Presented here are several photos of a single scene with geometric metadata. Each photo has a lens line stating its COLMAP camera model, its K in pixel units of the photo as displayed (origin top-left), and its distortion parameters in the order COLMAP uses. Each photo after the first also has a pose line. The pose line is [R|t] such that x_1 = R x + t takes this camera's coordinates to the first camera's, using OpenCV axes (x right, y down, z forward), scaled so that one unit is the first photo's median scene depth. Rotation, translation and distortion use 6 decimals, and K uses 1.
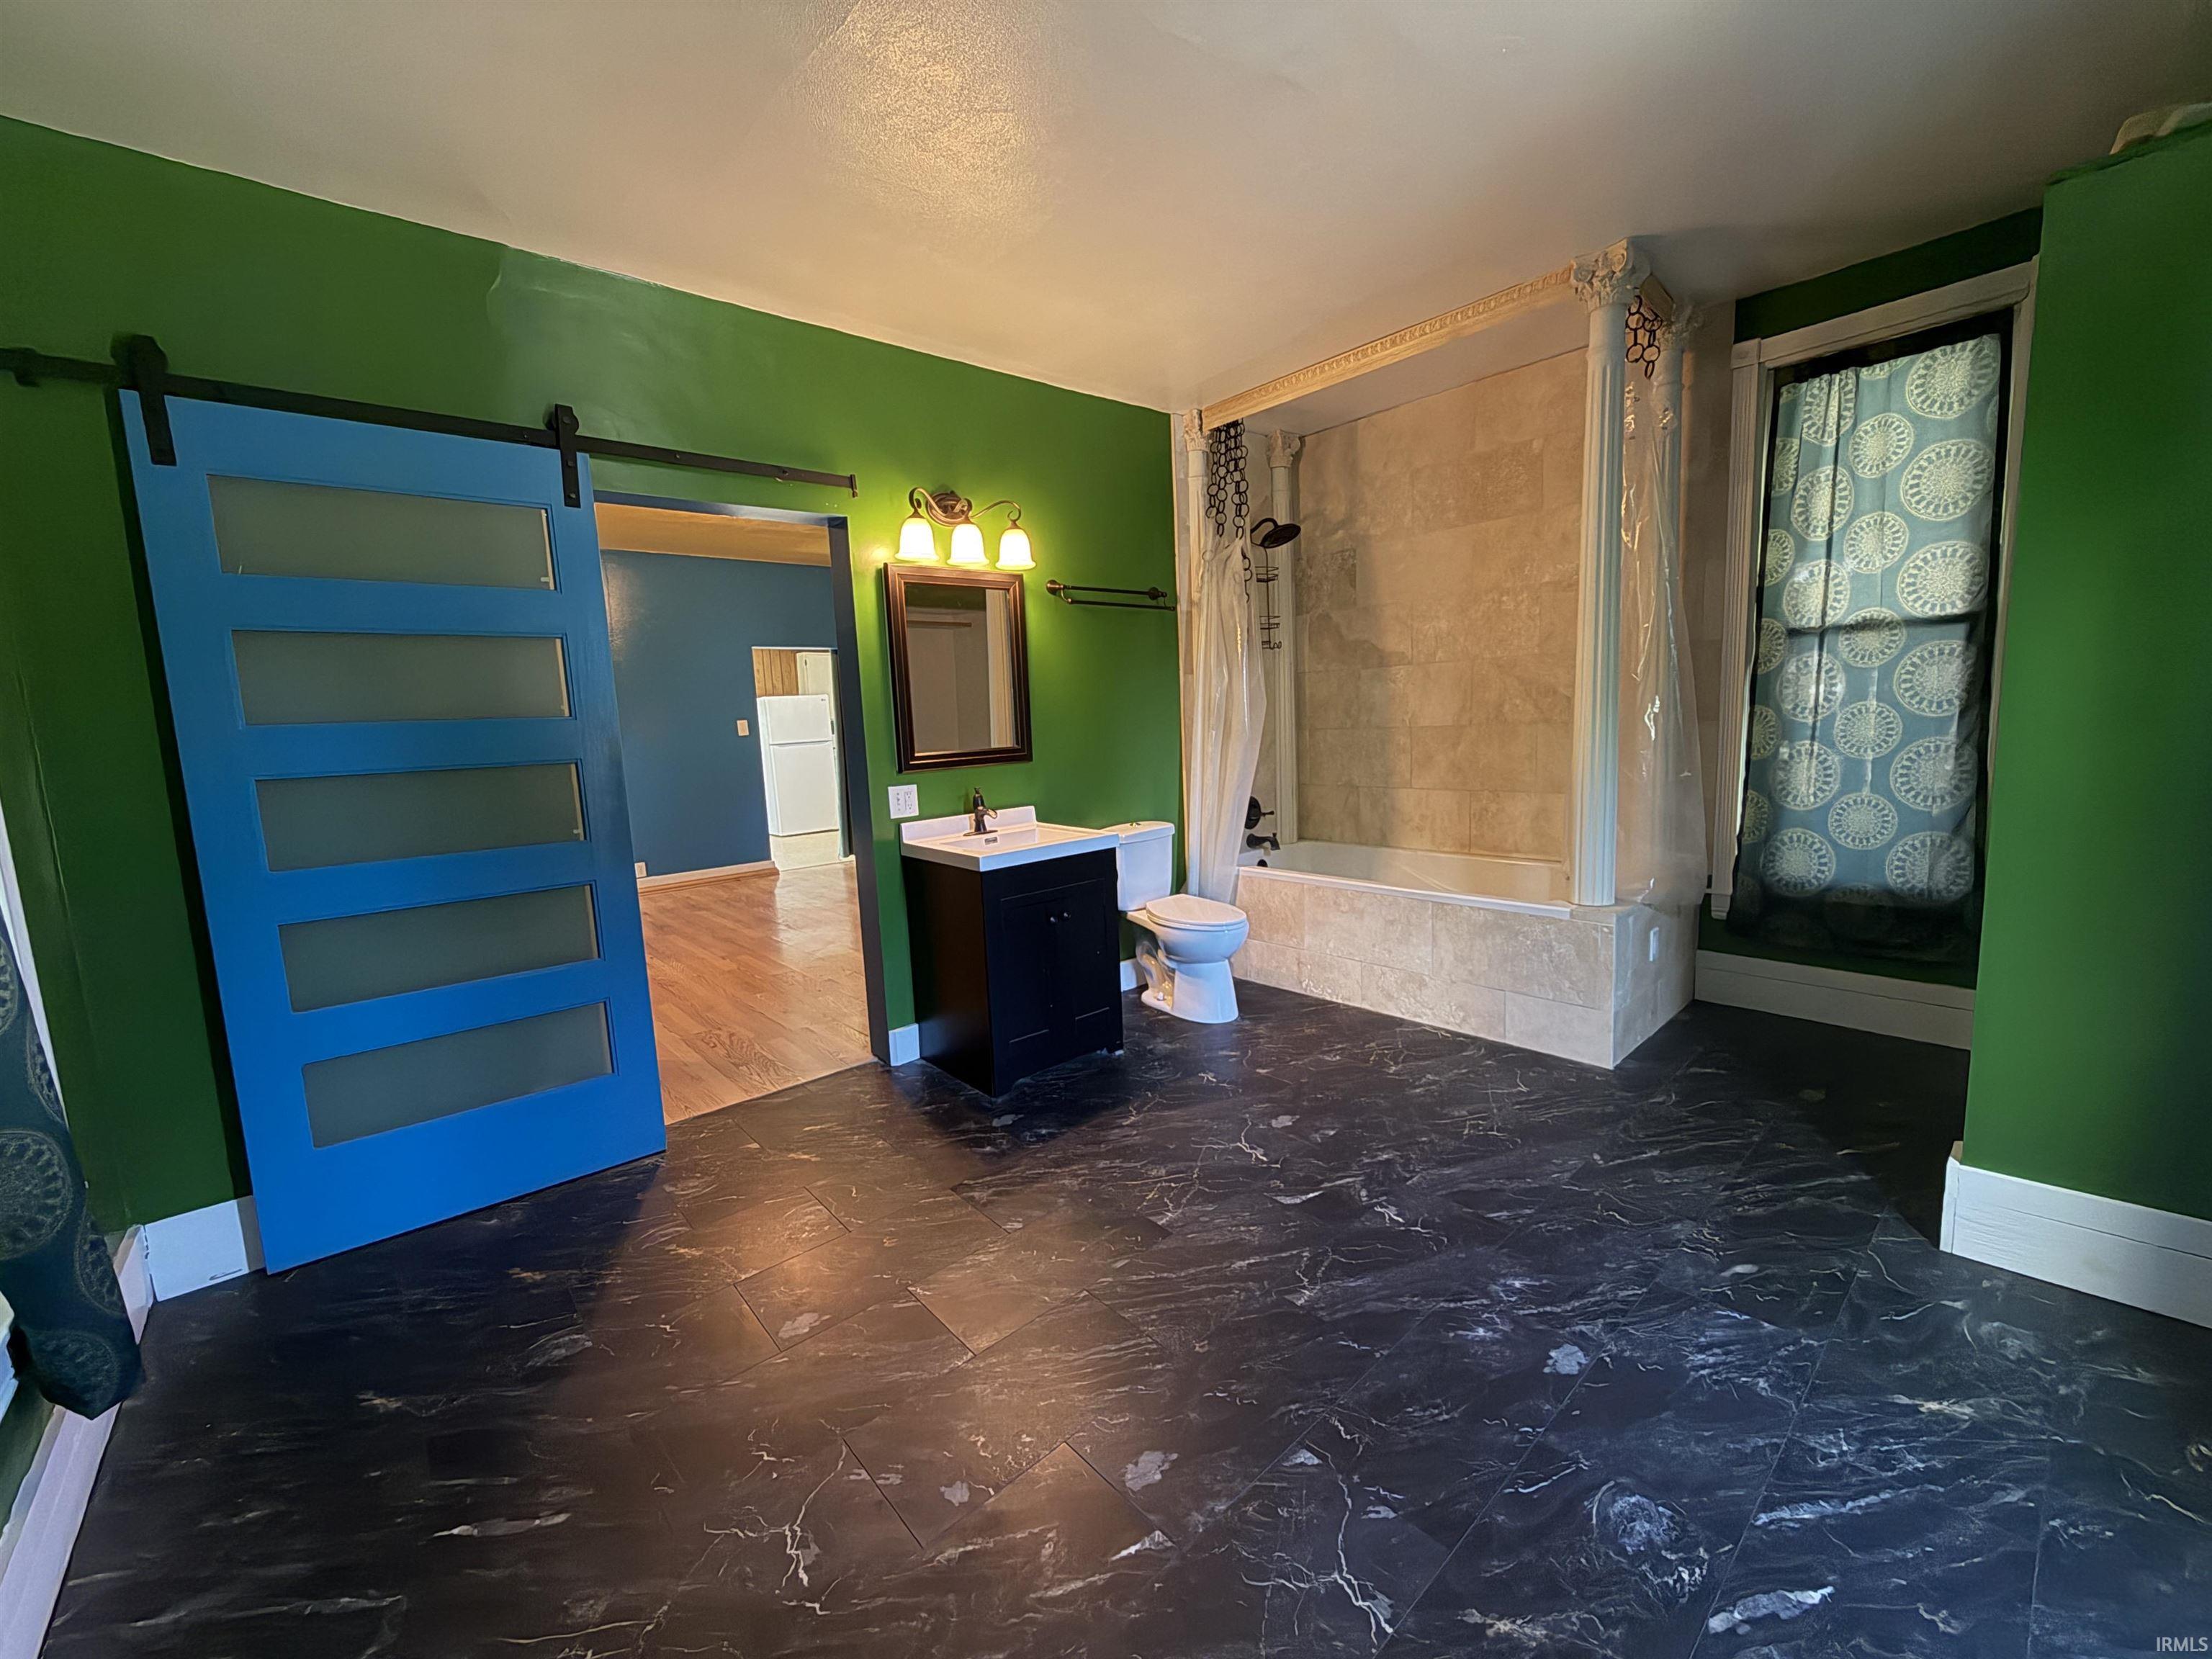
lens RADIAL K [[879.1, 0, 1105.2], [0, 879.1, 826.5], [0, 0, 1]] dist [0.000706, 0.000072]
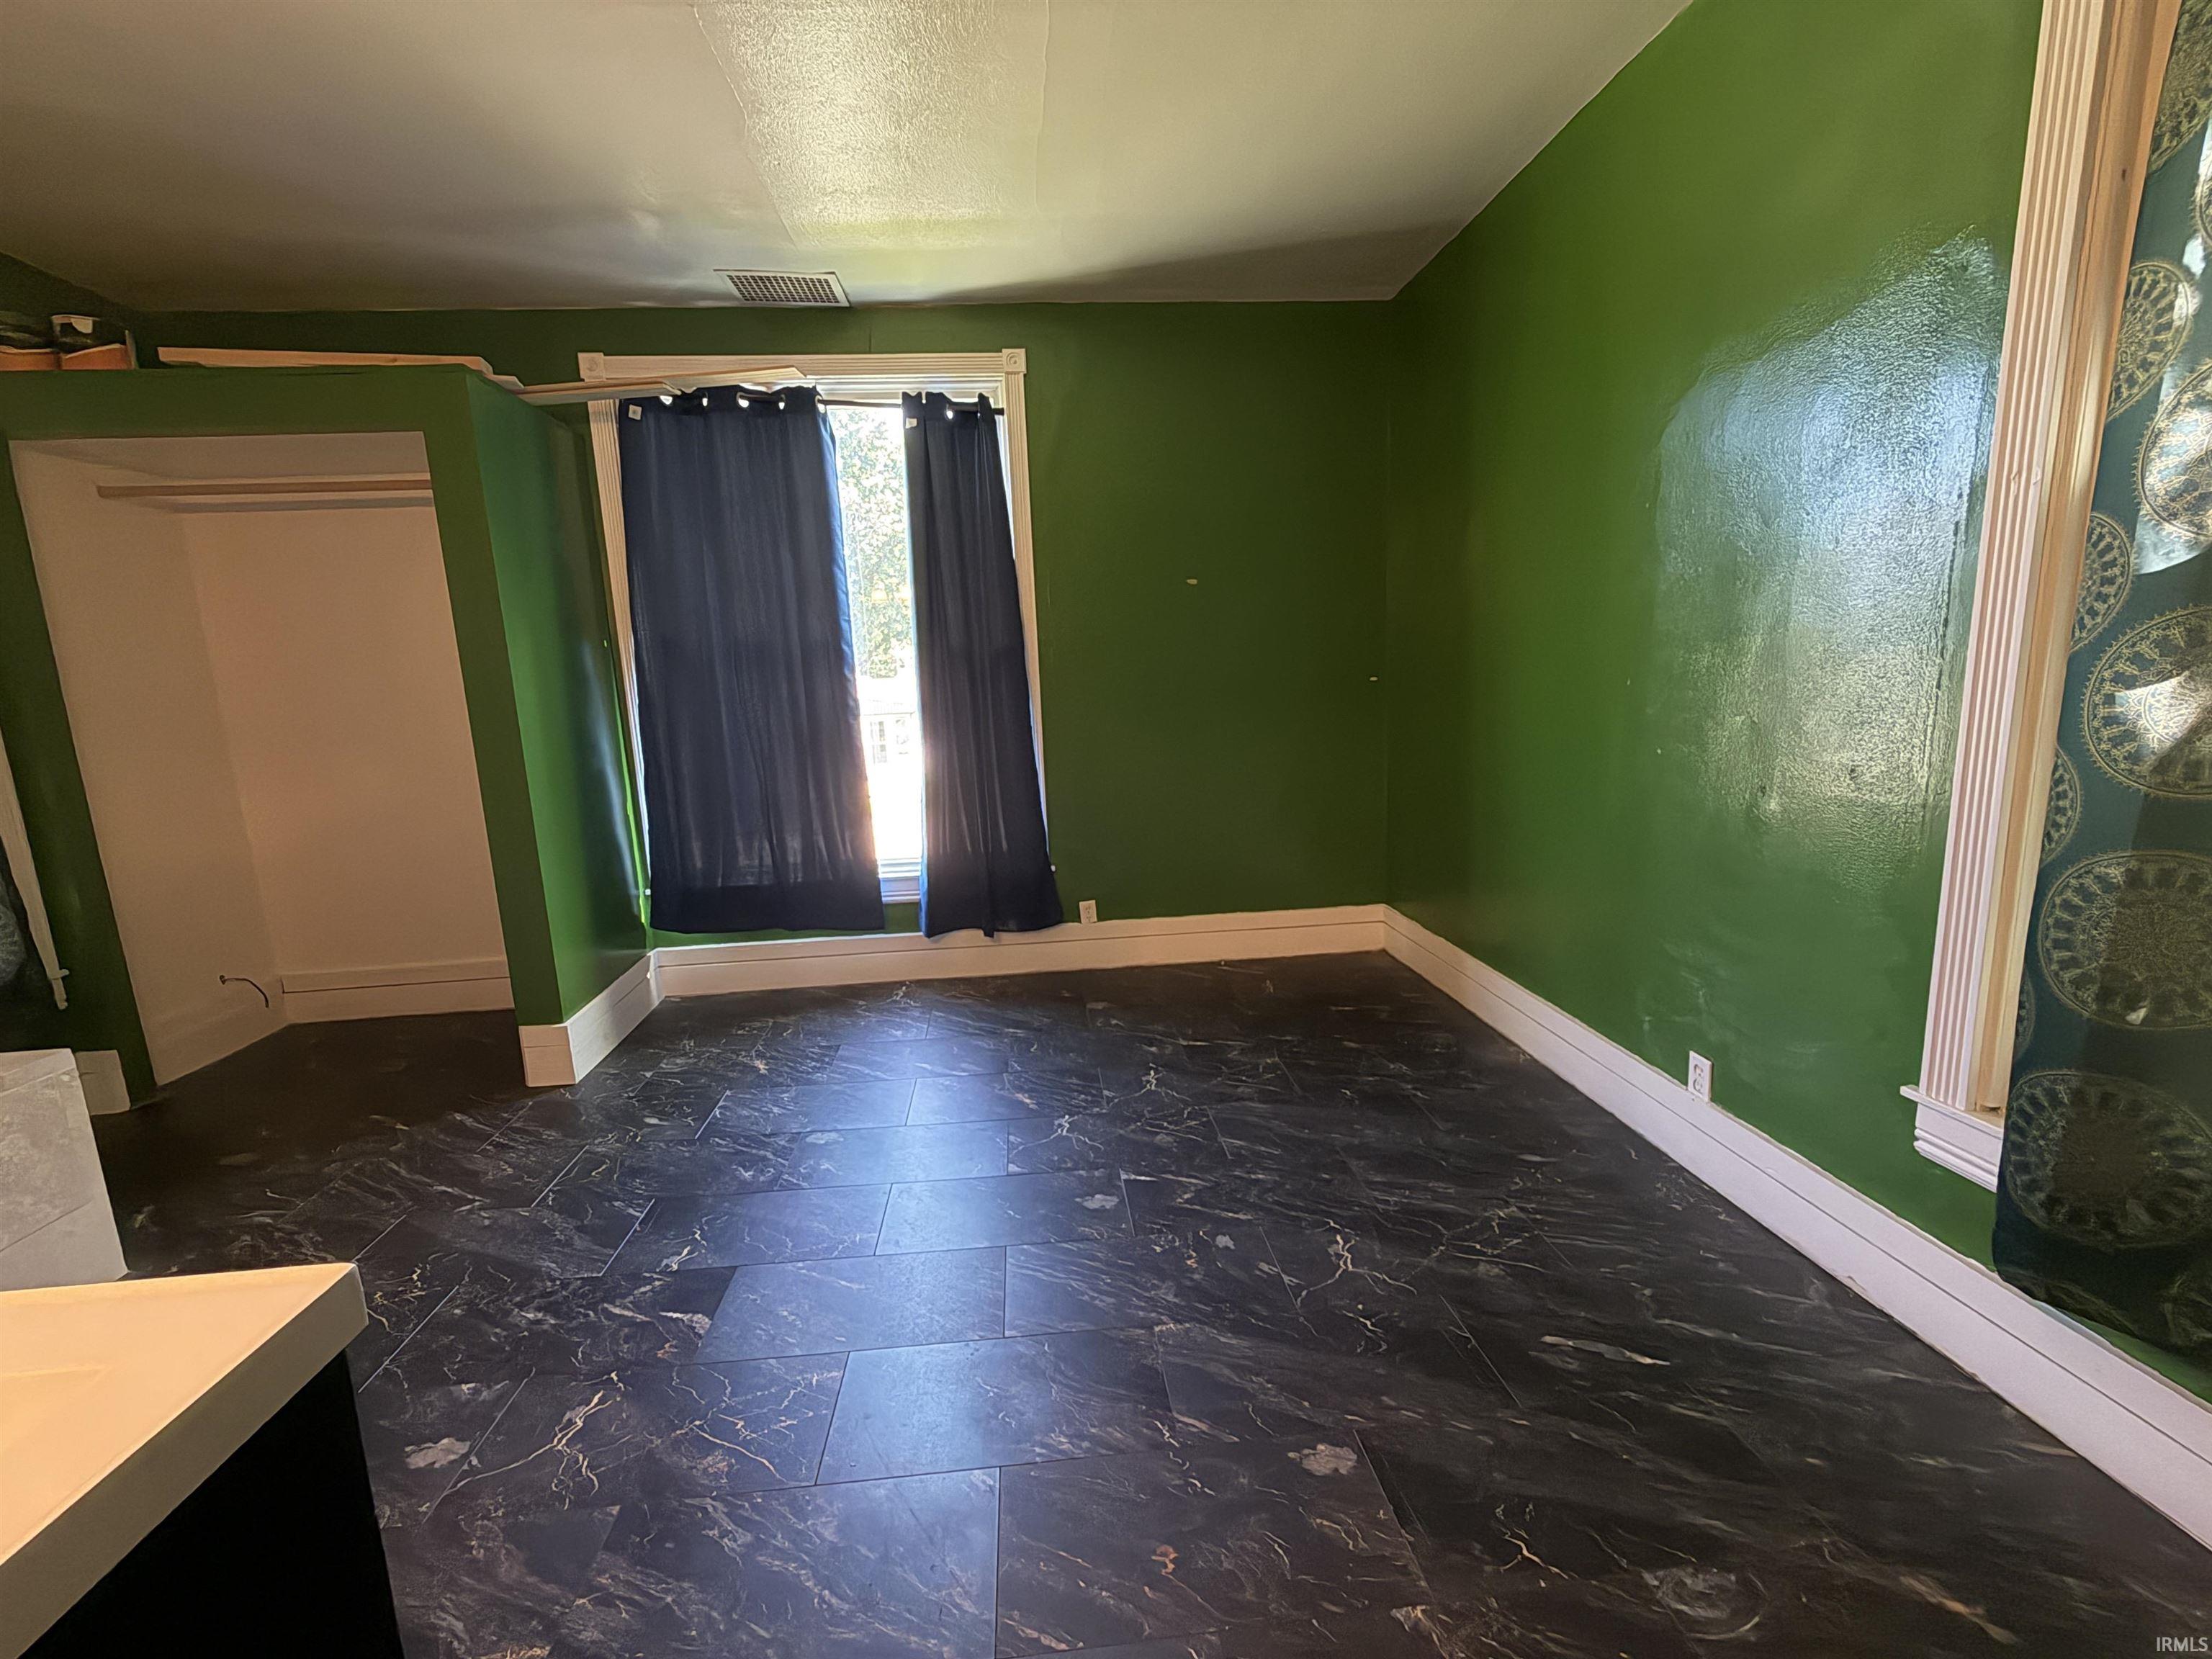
lens RADIAL K [[879.1, 0, 1103.0], [0, 879.1, 830.0], [0, 0, 1]] dist [0.000706, 0.000072]
pose [[-0.804530, -0.018470, 0.593625, -0.599131], [0.153977, 0.958854, 0.238517, -0.131844], [-0.573605, 0.283298, -0.768583, 1.467974]]
